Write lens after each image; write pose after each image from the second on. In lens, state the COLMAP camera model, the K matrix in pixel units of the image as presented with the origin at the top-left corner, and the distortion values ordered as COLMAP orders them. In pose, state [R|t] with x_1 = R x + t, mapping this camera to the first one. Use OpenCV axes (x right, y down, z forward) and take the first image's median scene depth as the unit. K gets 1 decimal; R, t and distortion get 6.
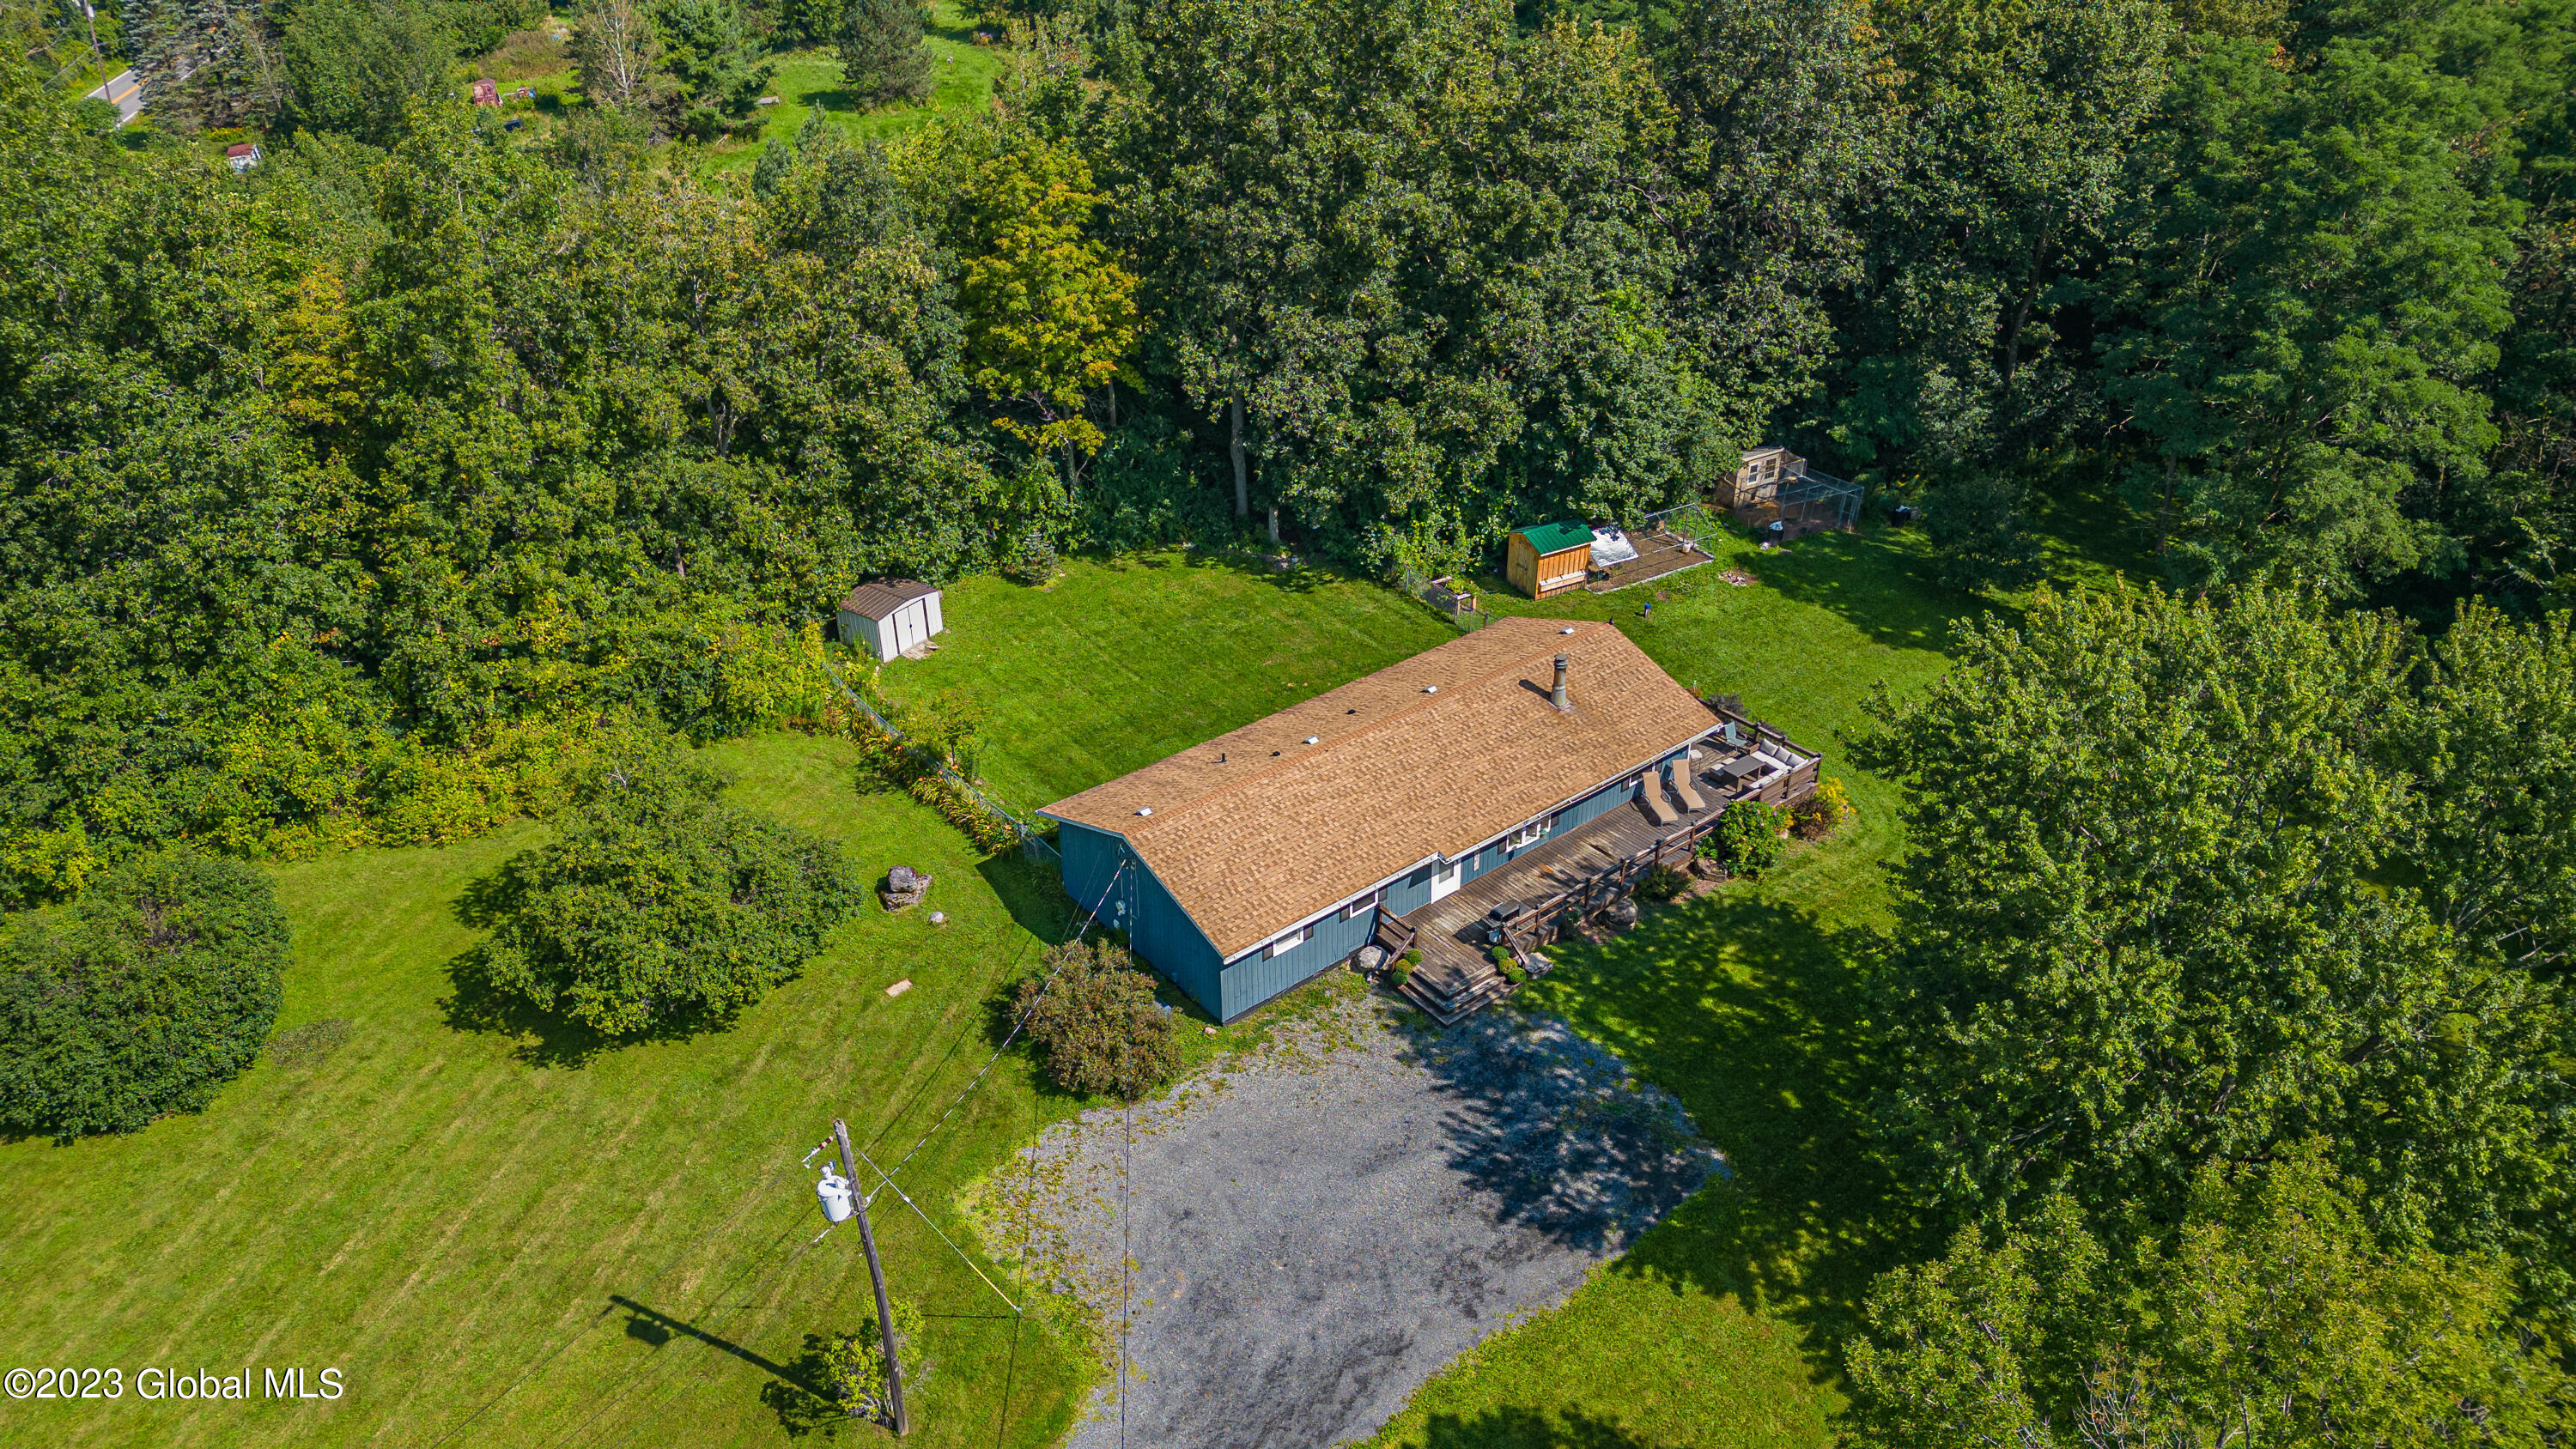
lens RADIAL K [[1784.1, 0, 1303.7], [0, 1784.1, 722.2], [0, 0, 1]] dist [0.057141, -0.020686]
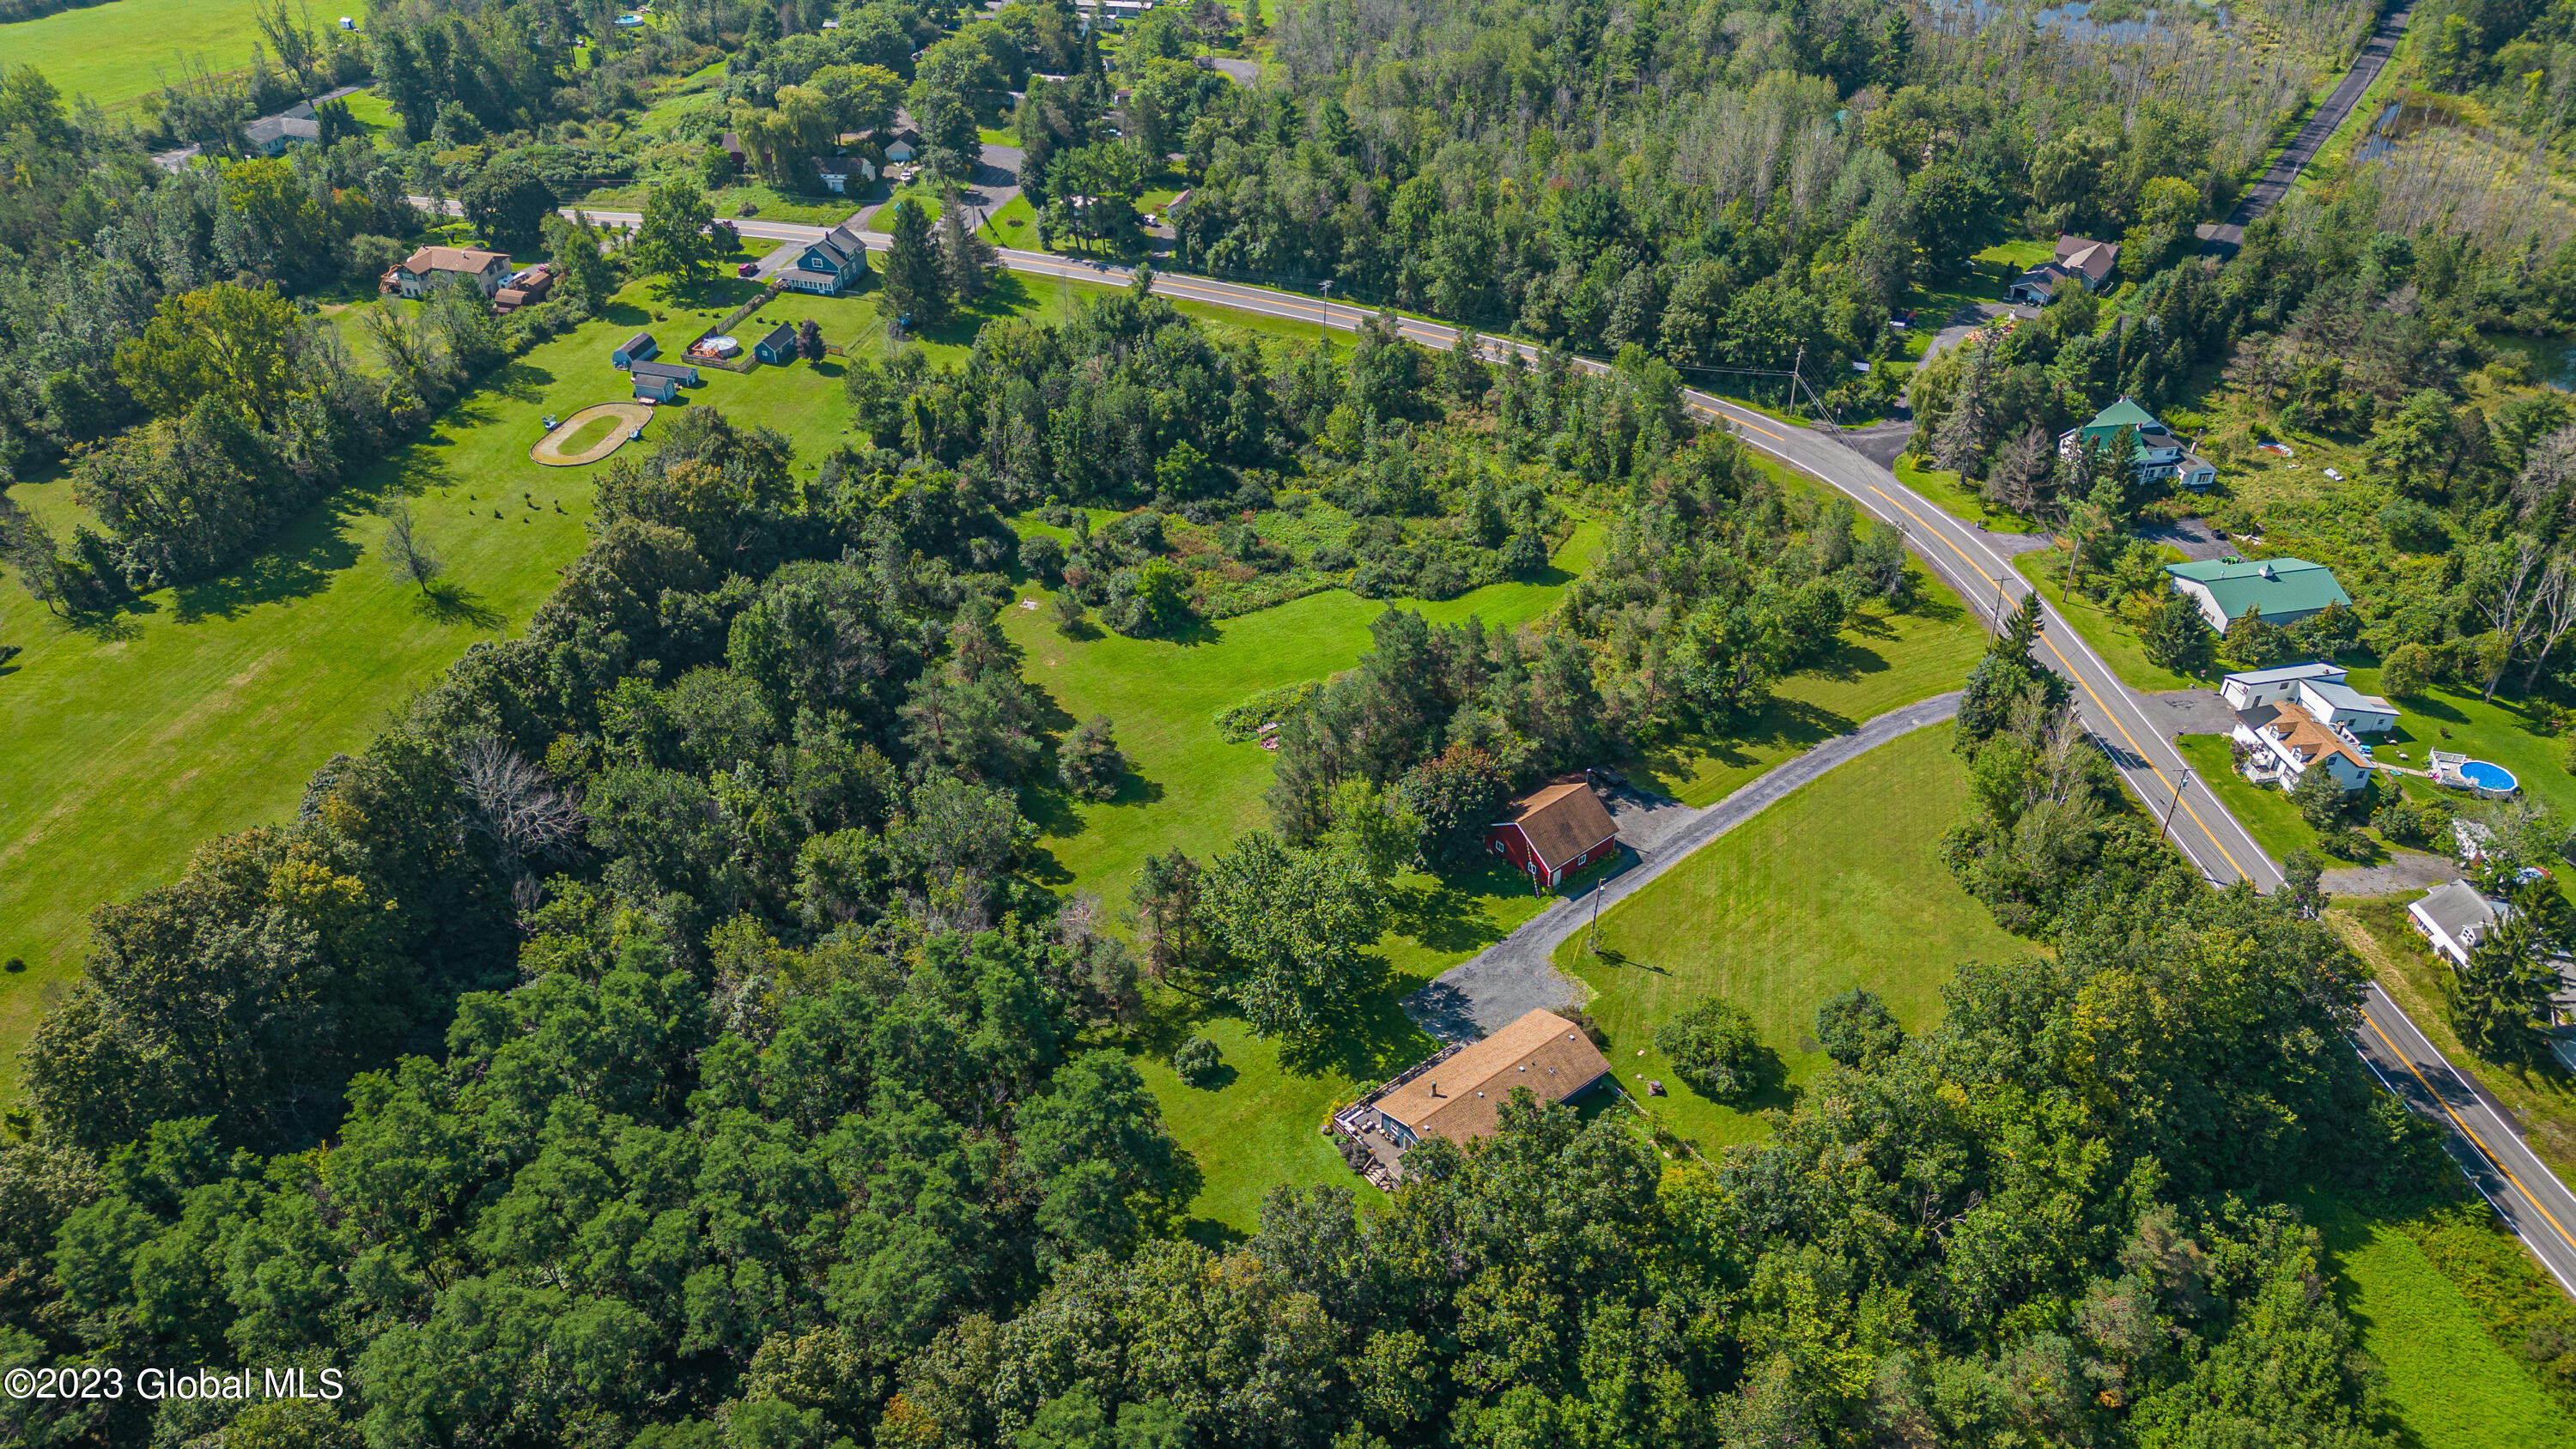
lens RADIAL K [[1784.1, 0, 1265.2], [0, 1784.1, 729.5], [0, 0, 1]] dist [0.057141, -0.020686]
pose [[-0.999530, -0.007057, 0.029837, 0.271919], [0.024242, 0.413898, 0.910001, -2.290133], [-0.018771, 0.910296, -0.413532, 1.358185]]
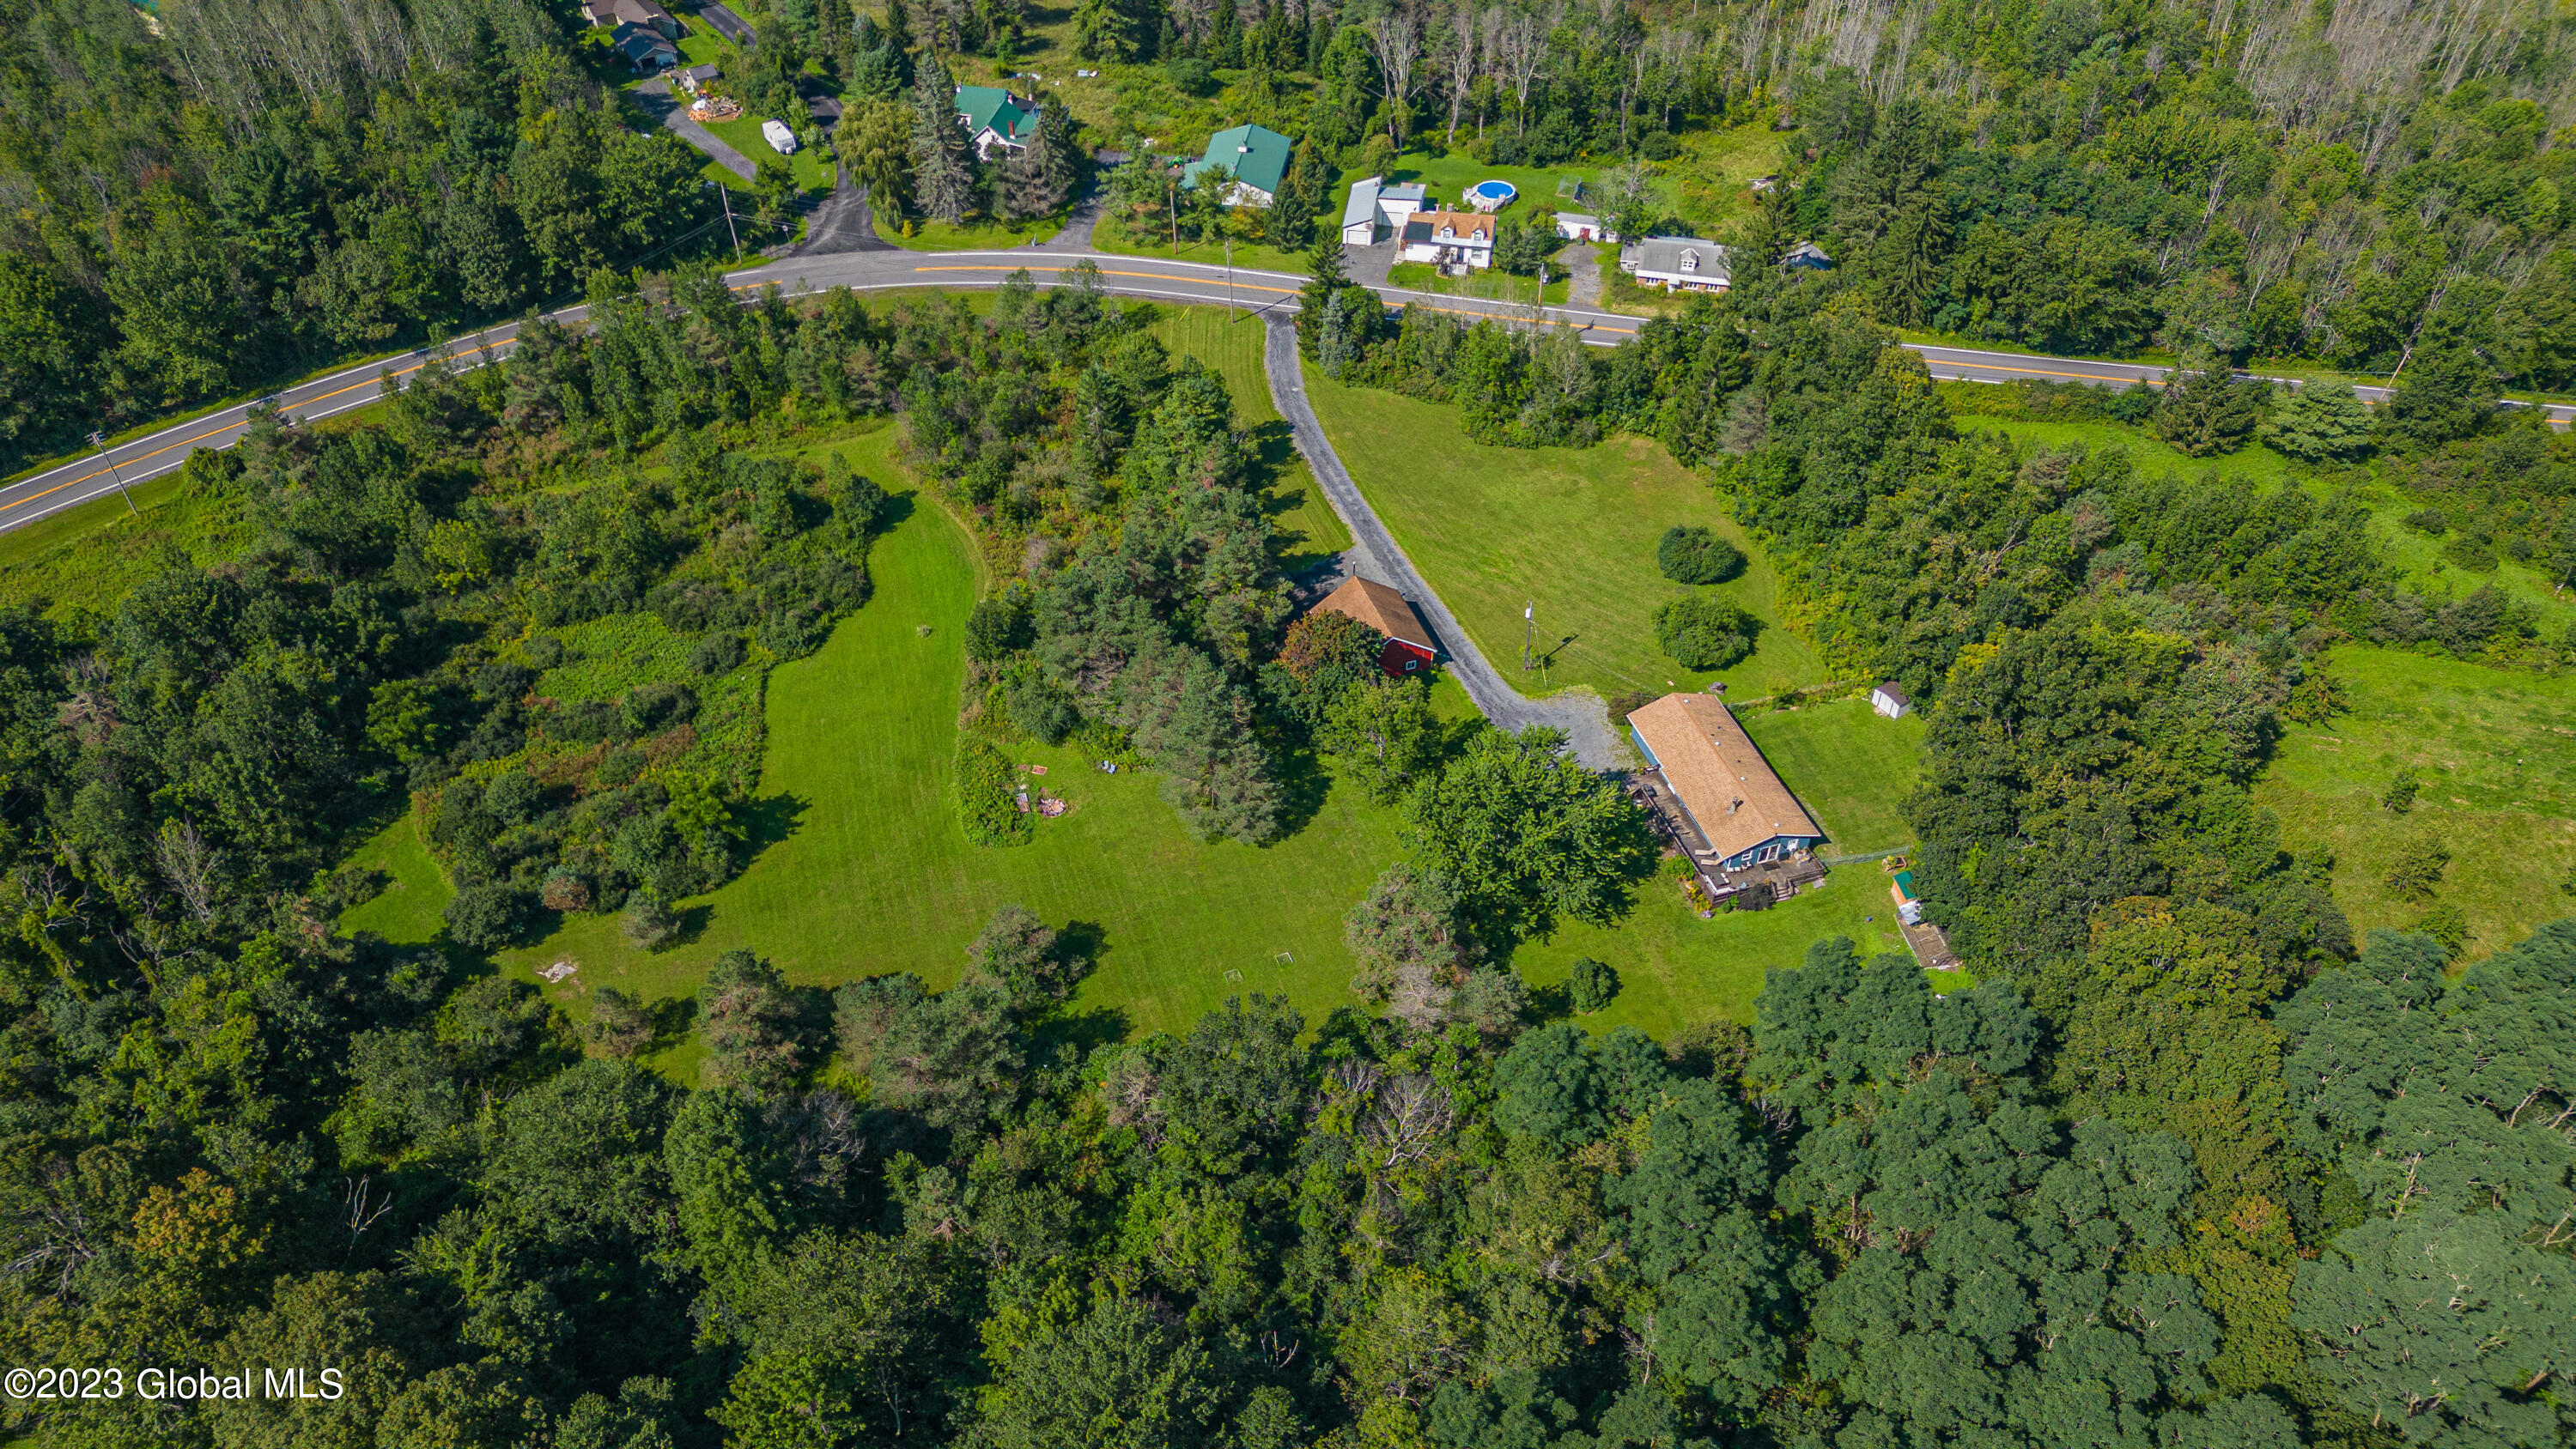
lens RADIAL K [[1784.1, 0, 1282.4], [0, 1784.1, 724.9], [0, 0, 1]] dist [0.057141, -0.020686]
pose [[-0.360441, 0.643432, -0.675335, 1.877464], [-0.463978, 0.504408, 0.728215, -1.526877], [0.809201, 0.575820, 0.116729, 0.000704]]
